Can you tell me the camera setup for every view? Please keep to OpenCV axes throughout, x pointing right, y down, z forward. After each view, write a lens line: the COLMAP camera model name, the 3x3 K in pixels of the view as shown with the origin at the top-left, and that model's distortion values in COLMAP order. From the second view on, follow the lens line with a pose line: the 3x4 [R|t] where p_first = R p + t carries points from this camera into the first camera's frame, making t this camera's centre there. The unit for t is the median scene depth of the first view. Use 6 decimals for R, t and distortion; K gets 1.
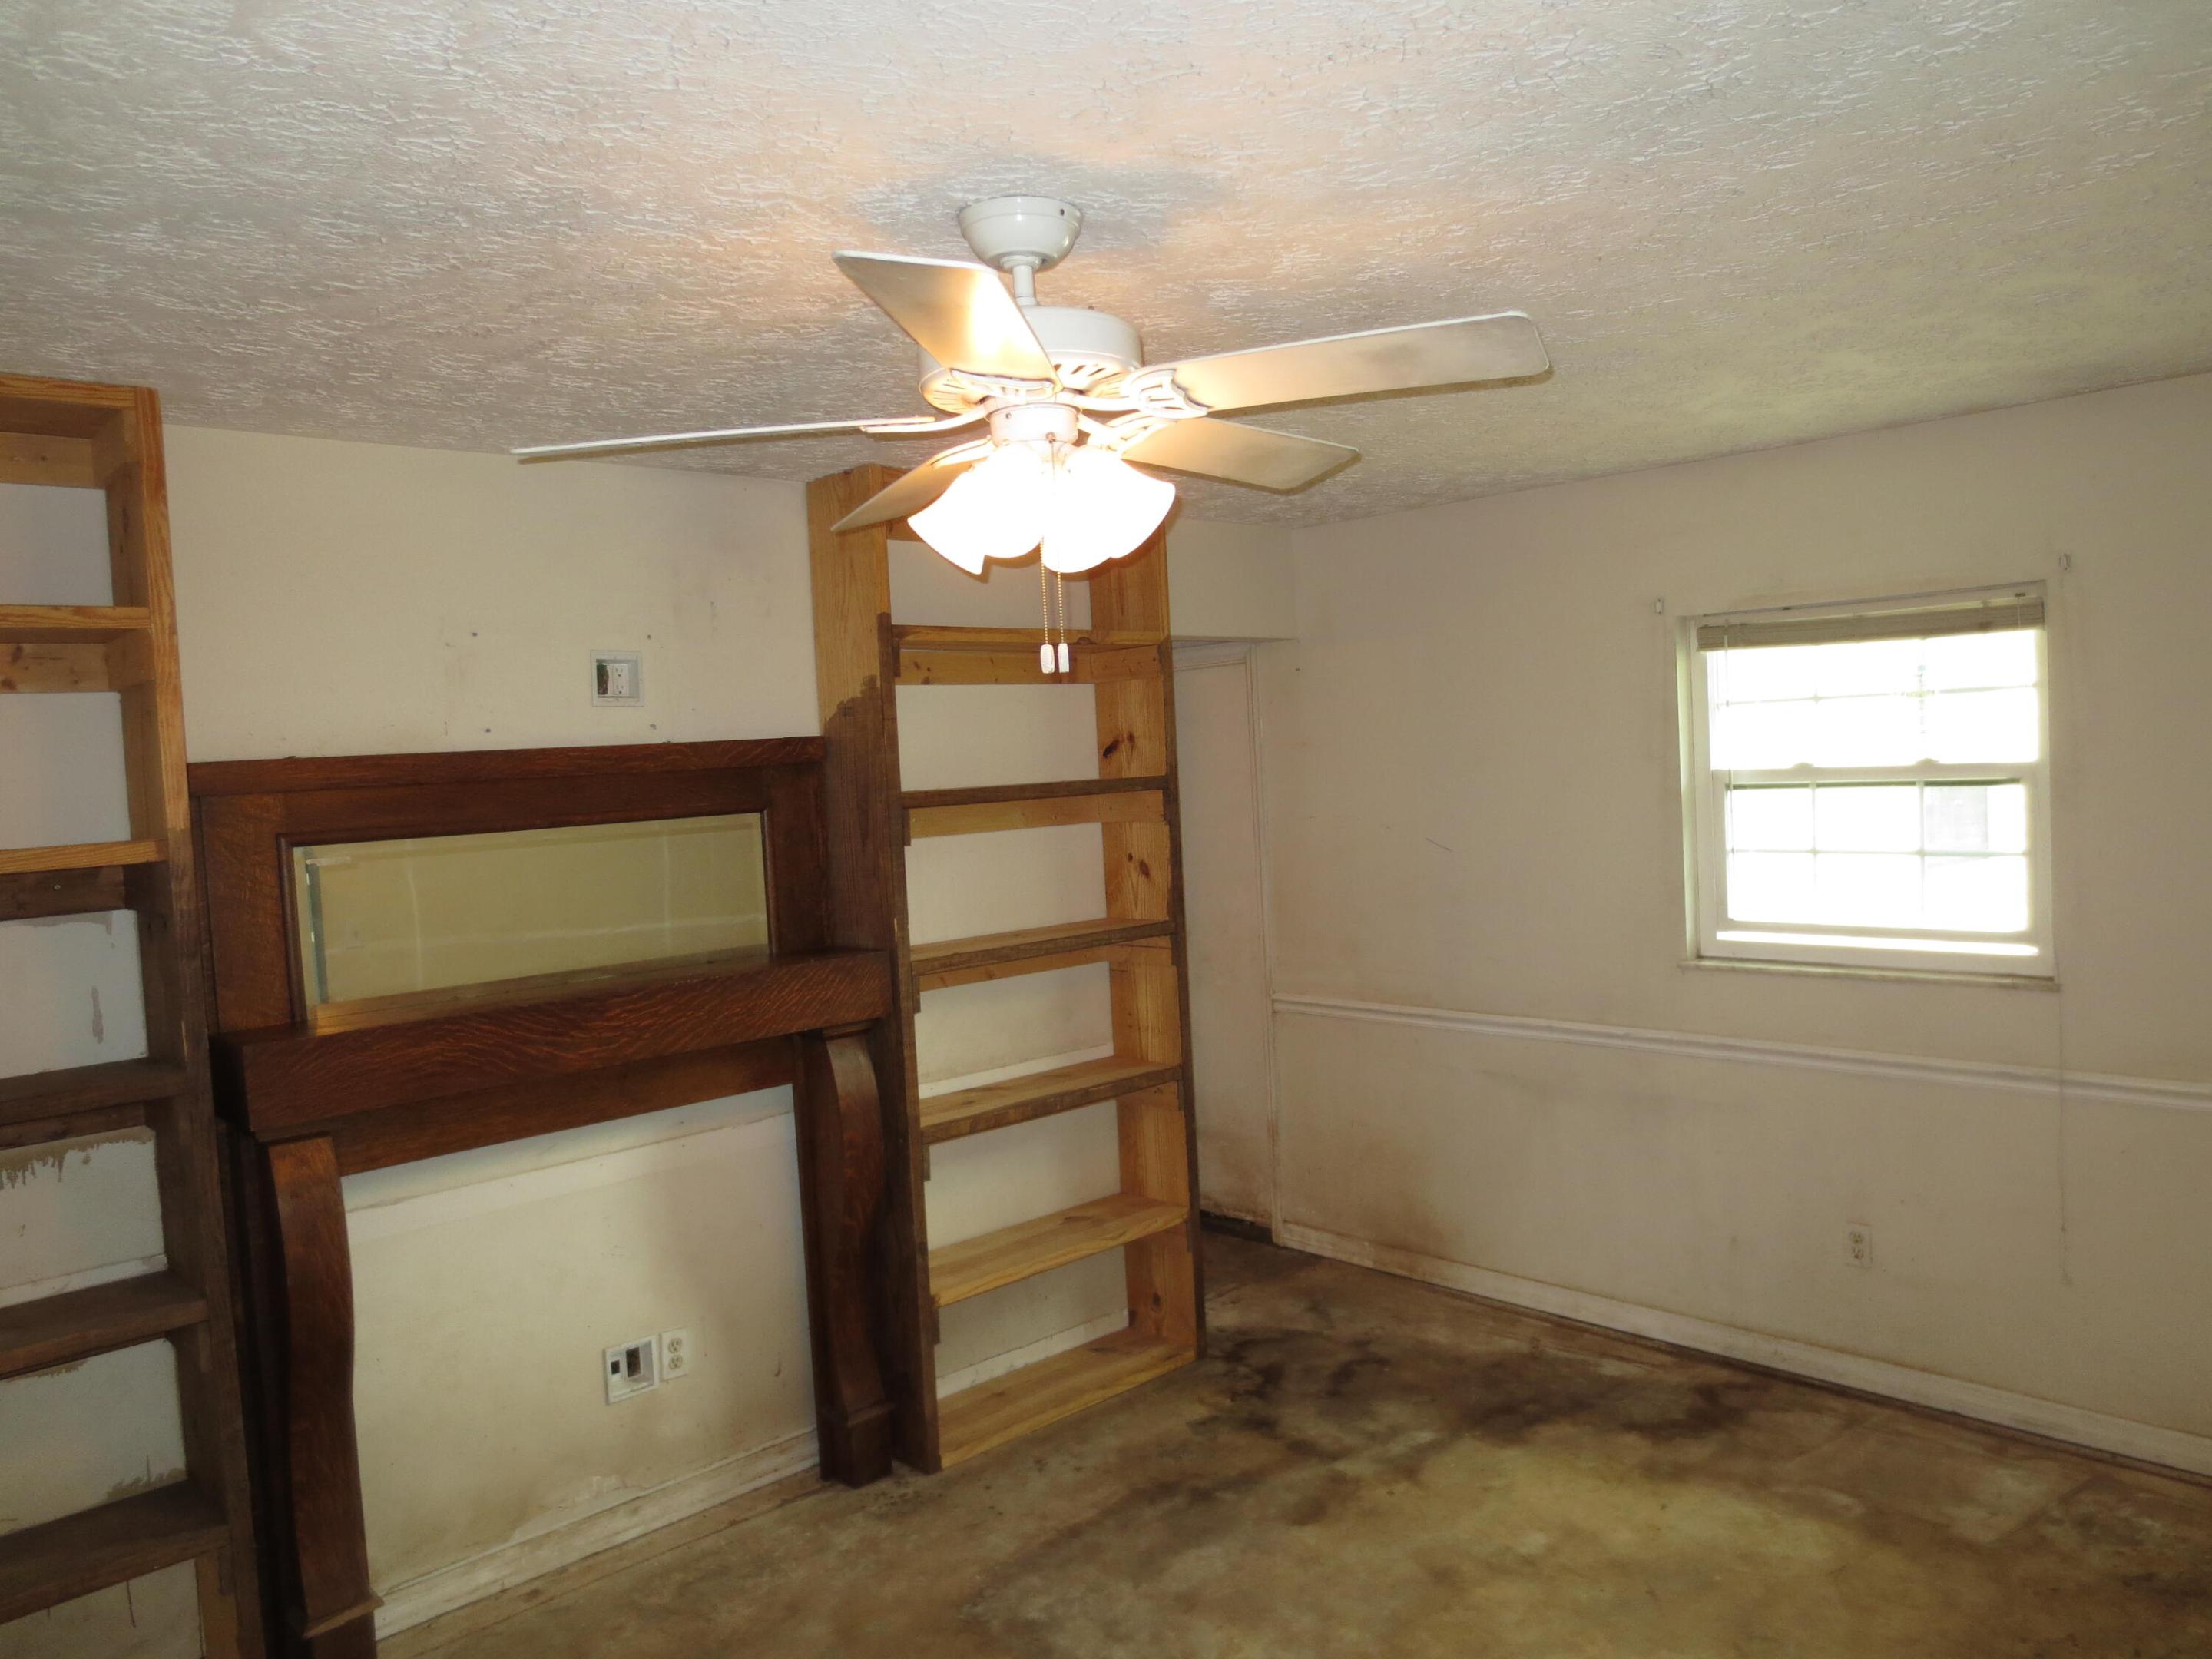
lens RADIAL K [[1582.6, 0, 1091.2], [0, 1582.6, 827.9], [0, 0, 1]] dist [-0.012825, -0.000112]
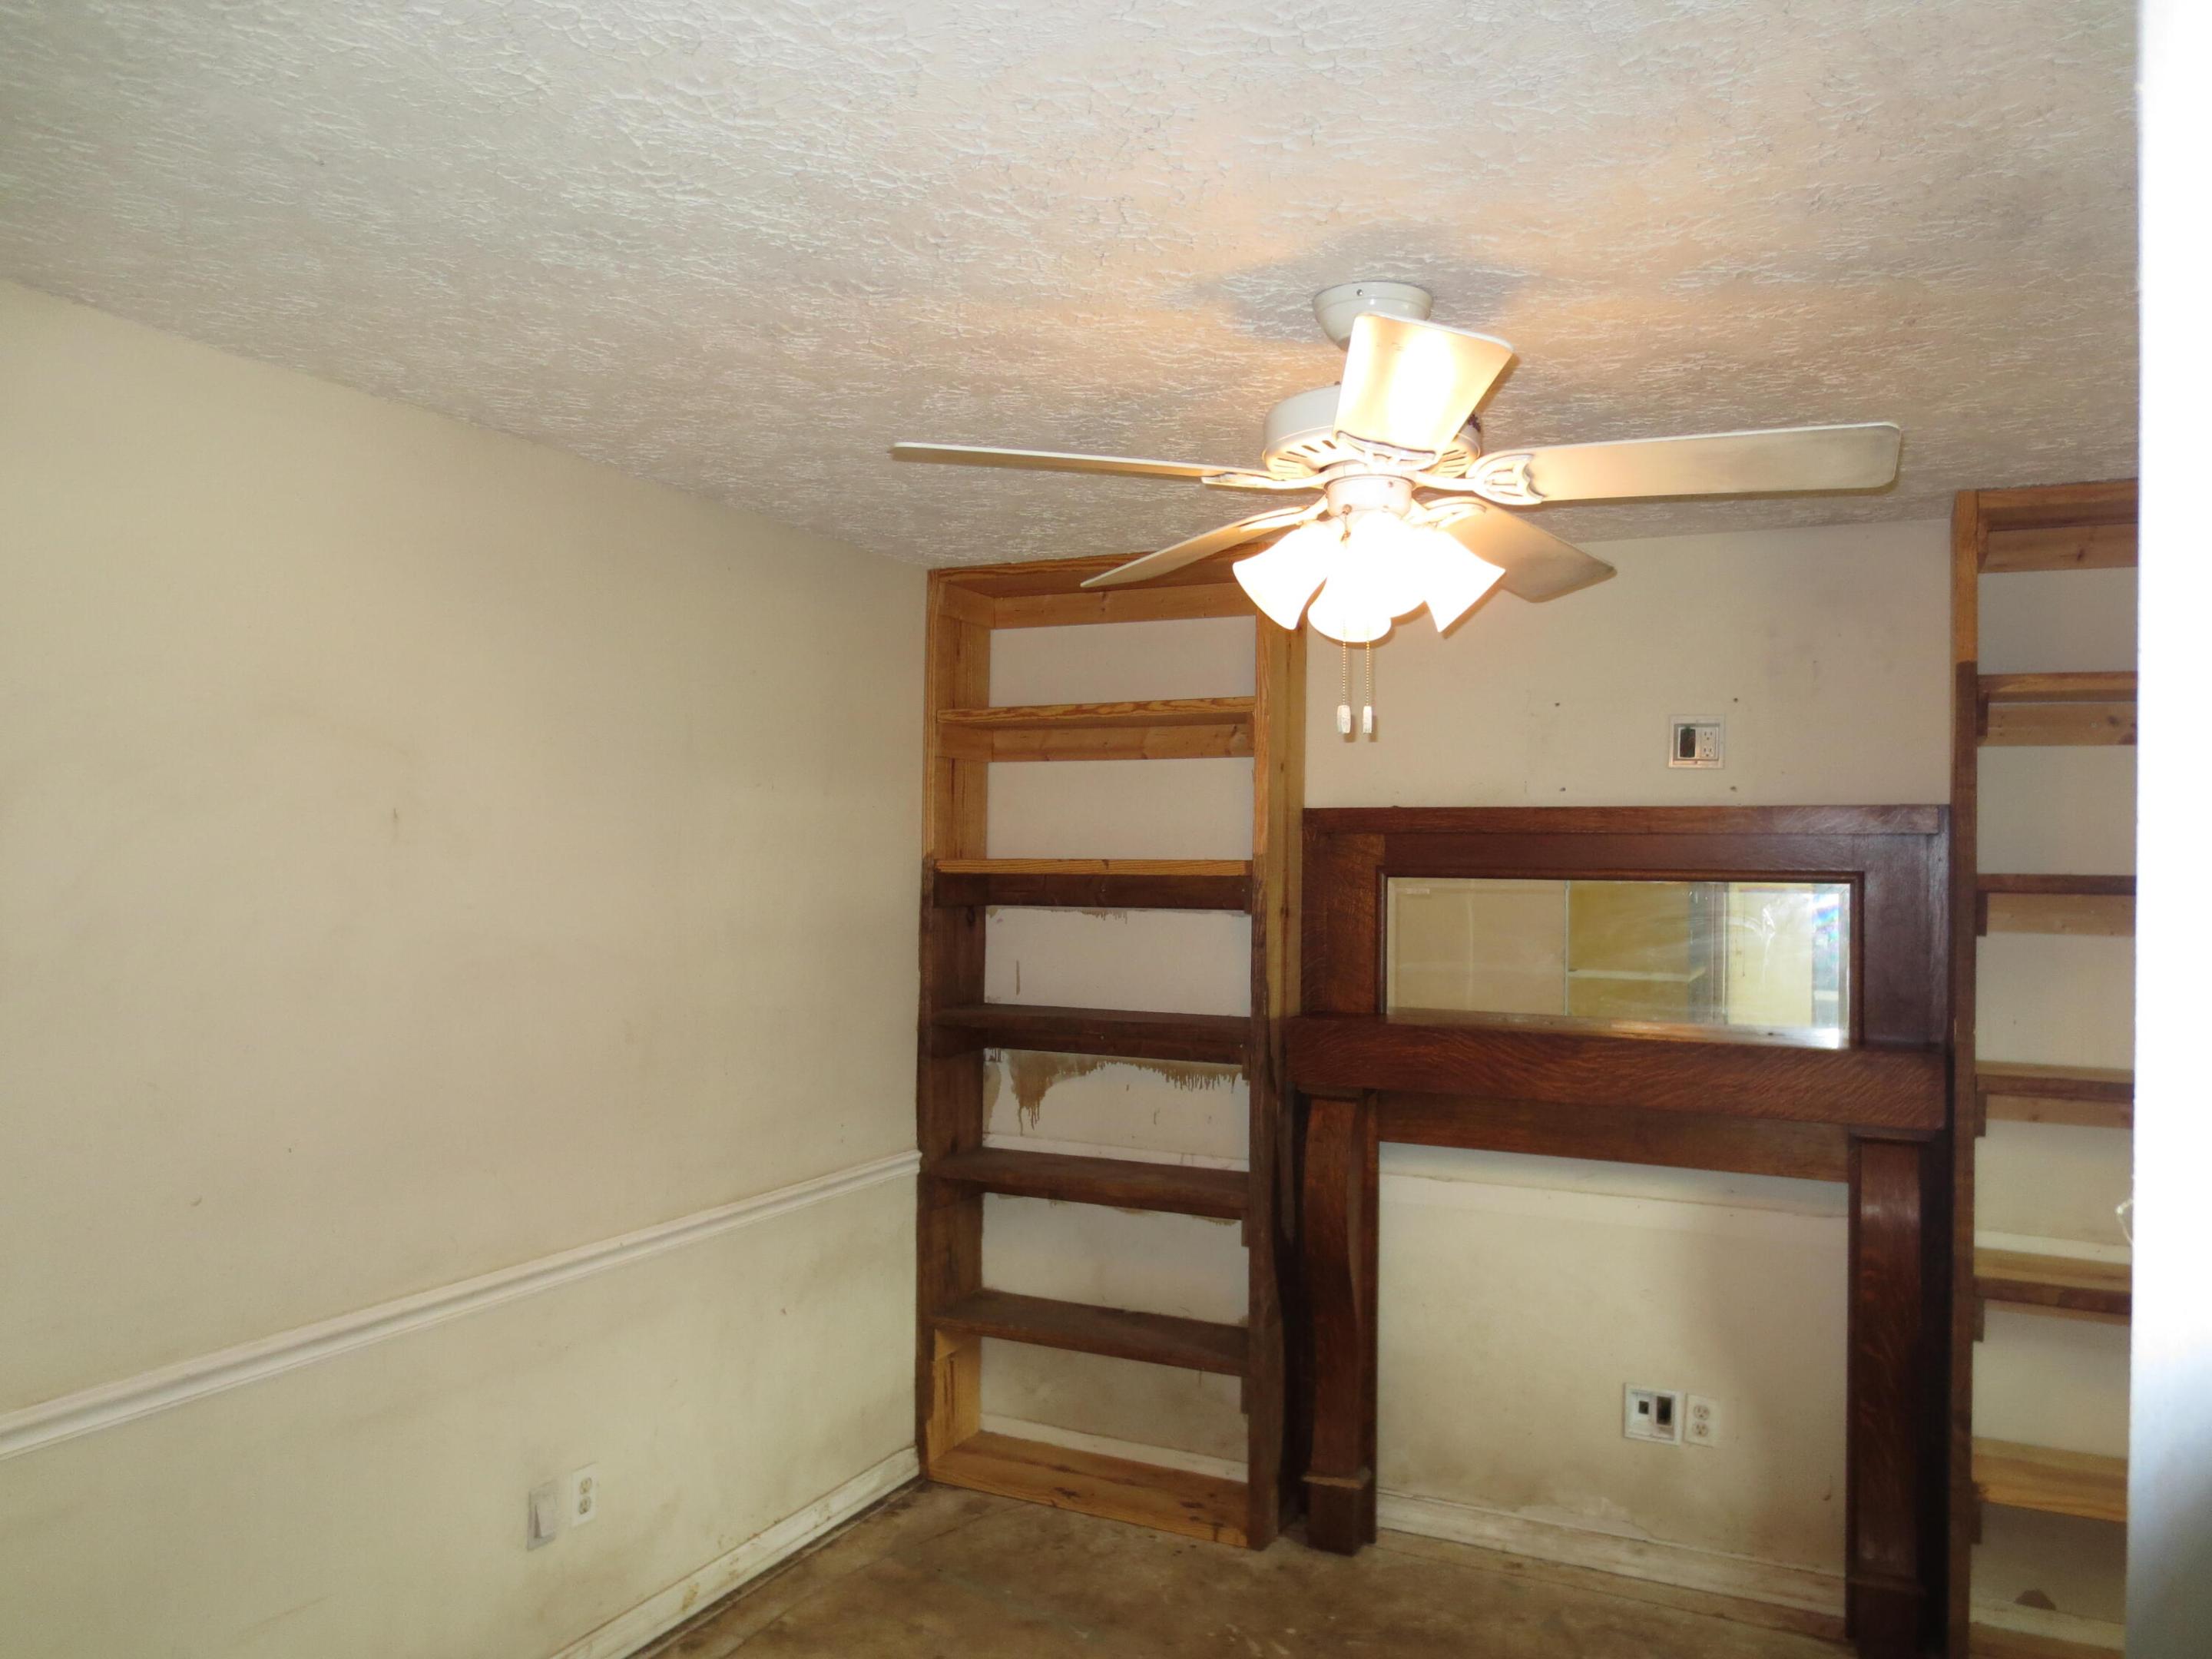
lens RADIAL K [[1565.2, 0, 1105.2], [0, 1565.2, 824.2], [0, 0, 1]] dist [-0.038394, 0.023470]
pose [[0.358446, 0.034690, -0.932906, 0.523642], [-0.076873, 0.997012, 0.007537, -0.019985], [0.930380, 0.069014, 0.360042, 0.290161]]
